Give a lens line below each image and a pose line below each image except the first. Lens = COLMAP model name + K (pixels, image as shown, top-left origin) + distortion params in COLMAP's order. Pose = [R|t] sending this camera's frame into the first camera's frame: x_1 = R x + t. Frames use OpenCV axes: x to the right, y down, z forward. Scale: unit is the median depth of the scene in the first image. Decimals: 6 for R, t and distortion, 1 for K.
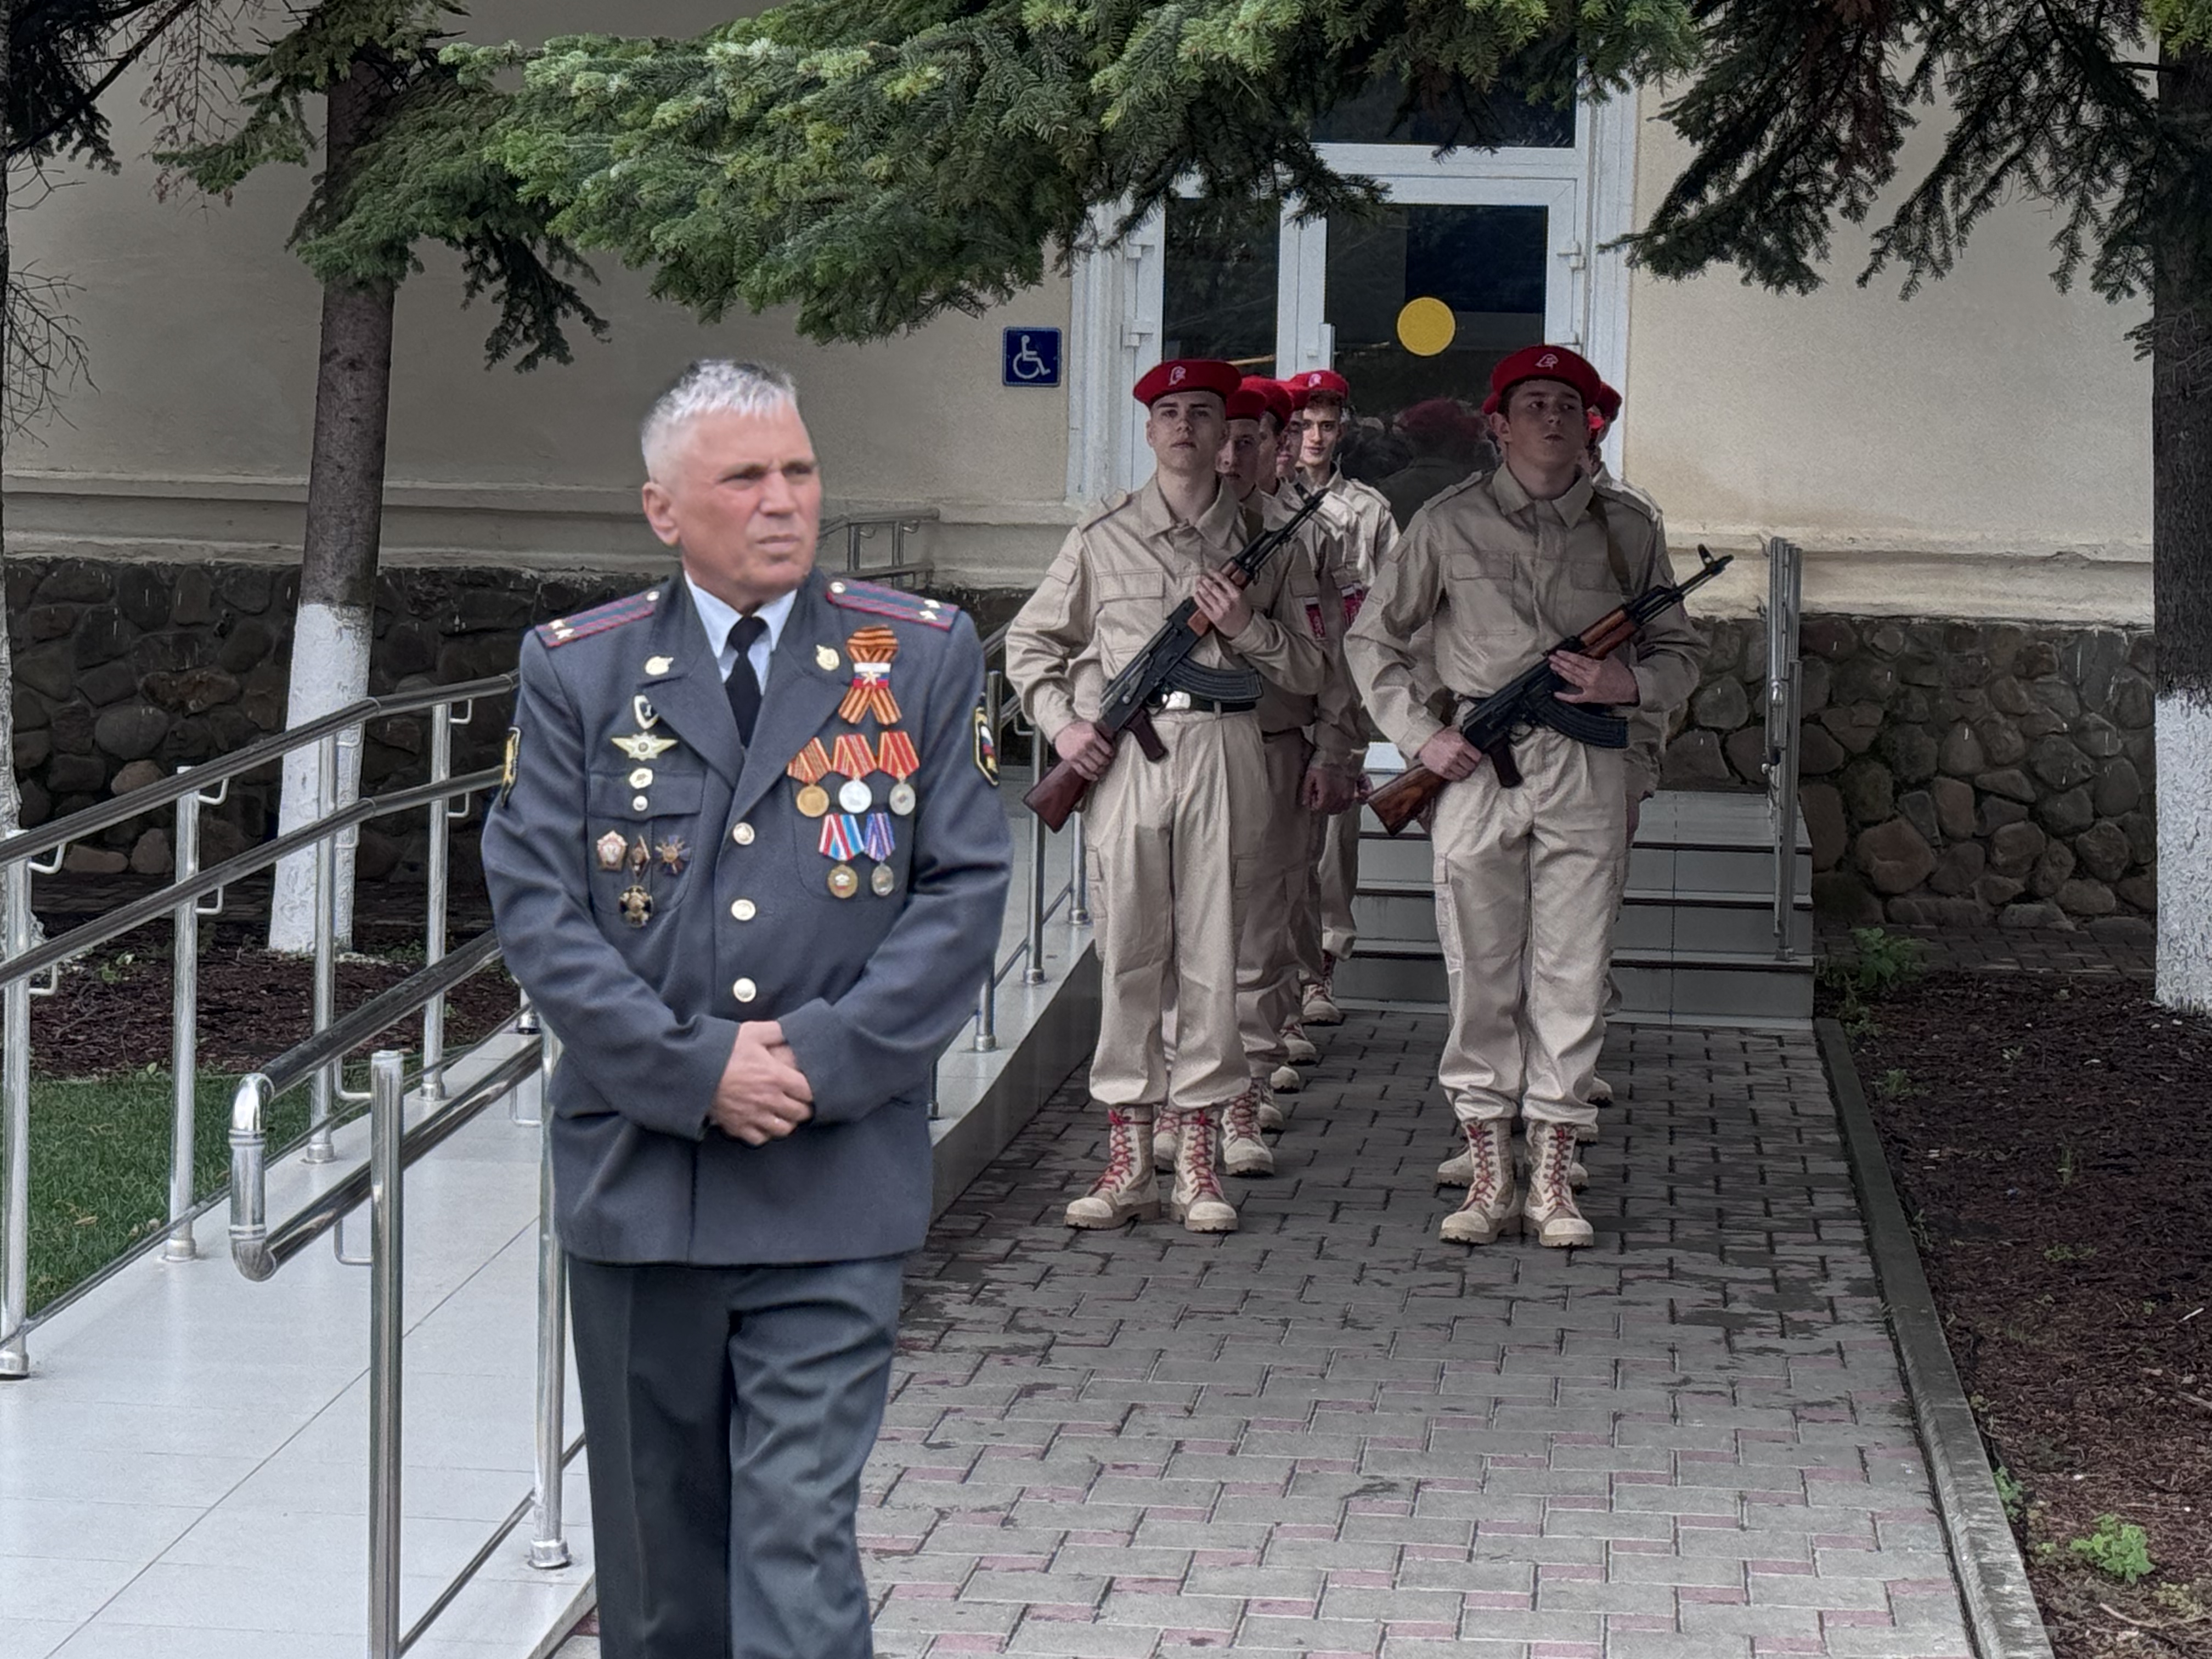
lens RADIAL K [[5431.0, 0, 1103.8], [0, 5431.0, 886.8], [0, 0, 1]] dist [0.233235, -0.538383]
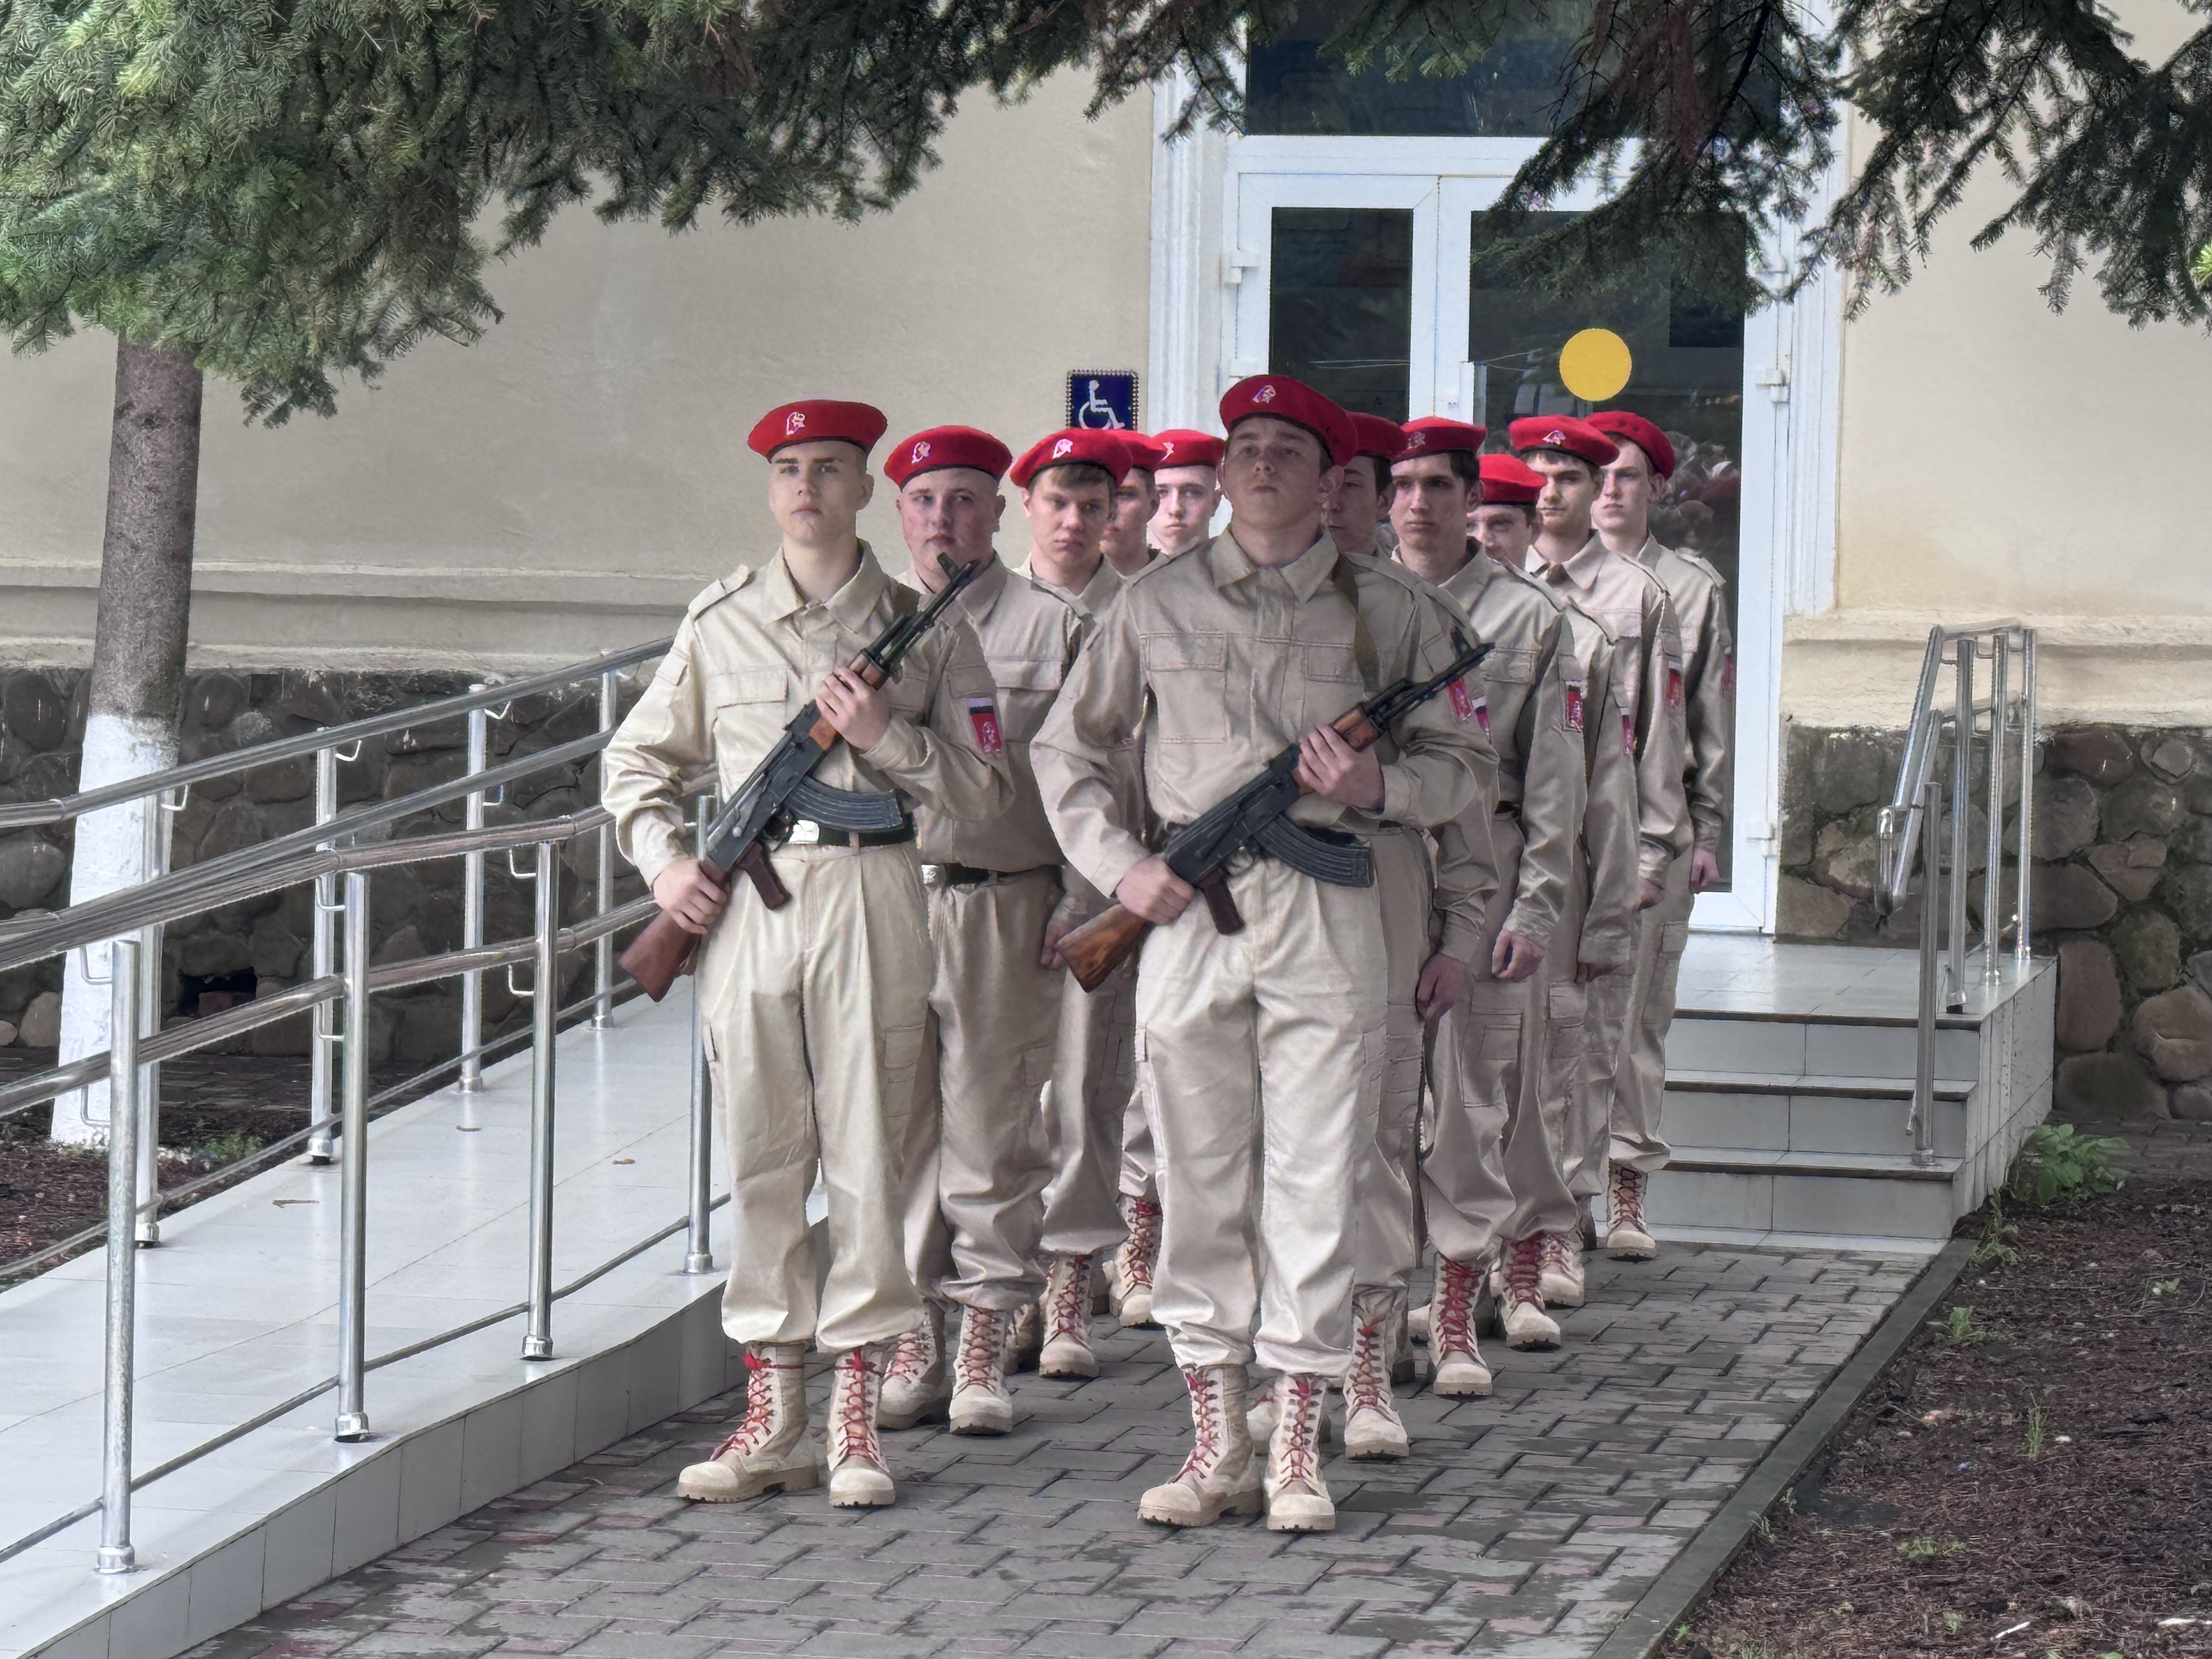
lens RADIAL K [[6626.2, 0, 1106.0], [0, 6626.2, 829.5], [0, 0, 1]] dist [0.199575, 1.001216]
pose [[0.992784, -0.000122, -0.119920, 0.154935], [-0.004179, 0.999357, -0.035620, -0.000191], [0.119847, 0.035865, 0.992144, 0.045649]]
